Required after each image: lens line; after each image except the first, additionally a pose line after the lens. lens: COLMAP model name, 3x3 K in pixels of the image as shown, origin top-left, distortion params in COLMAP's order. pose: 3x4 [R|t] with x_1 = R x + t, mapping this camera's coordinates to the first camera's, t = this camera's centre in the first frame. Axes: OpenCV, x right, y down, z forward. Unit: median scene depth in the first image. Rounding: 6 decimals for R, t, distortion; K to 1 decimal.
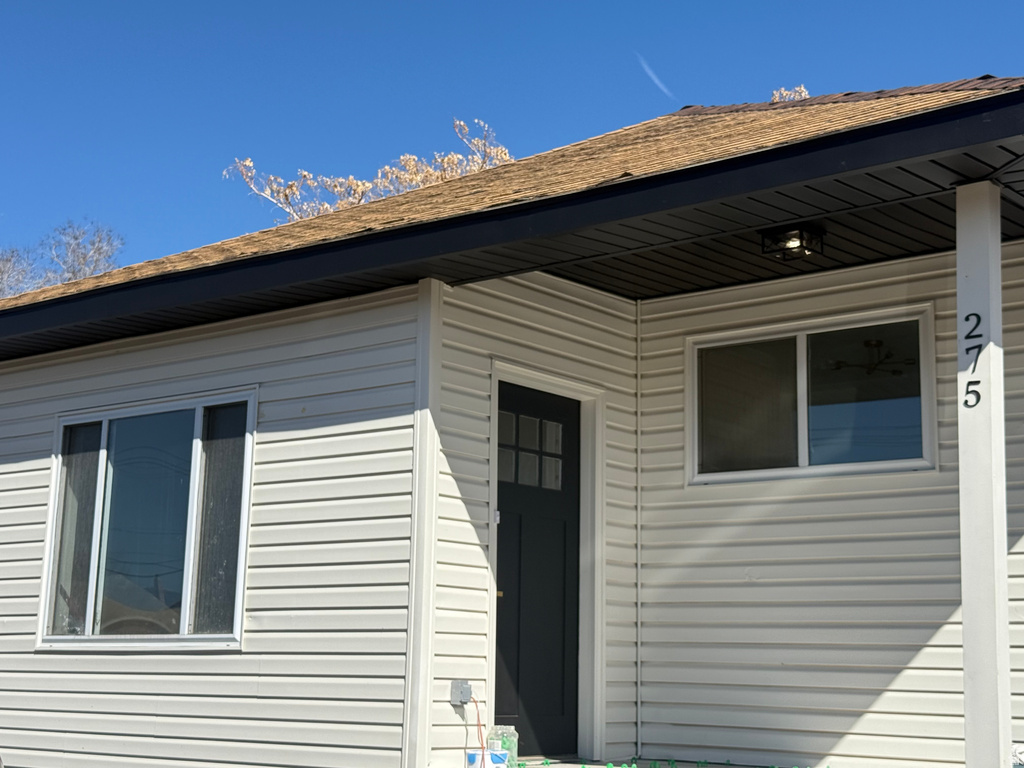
lens RADIAL K [[1543.4, 0, 512.0], [0, 1543.4, 384.0], [0, 0, 1]] dist [0.090335, -0.073153]
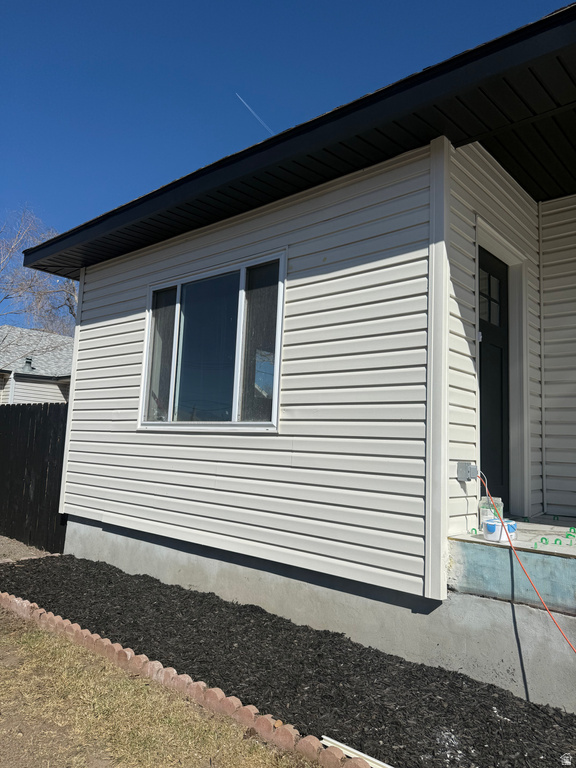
lens RADIAL K [[540.5, 0, 288.0], [0, 540.5, 384.0], [0, 0, 1]] dist [0.092270, -0.000657]
pose [[0.998890, 0.016004, -0.044301, -0.134746], [-0.012606, 0.997033, 0.075937, 0.083900], [0.045385, -0.075294, 0.996128, 0.481791]]
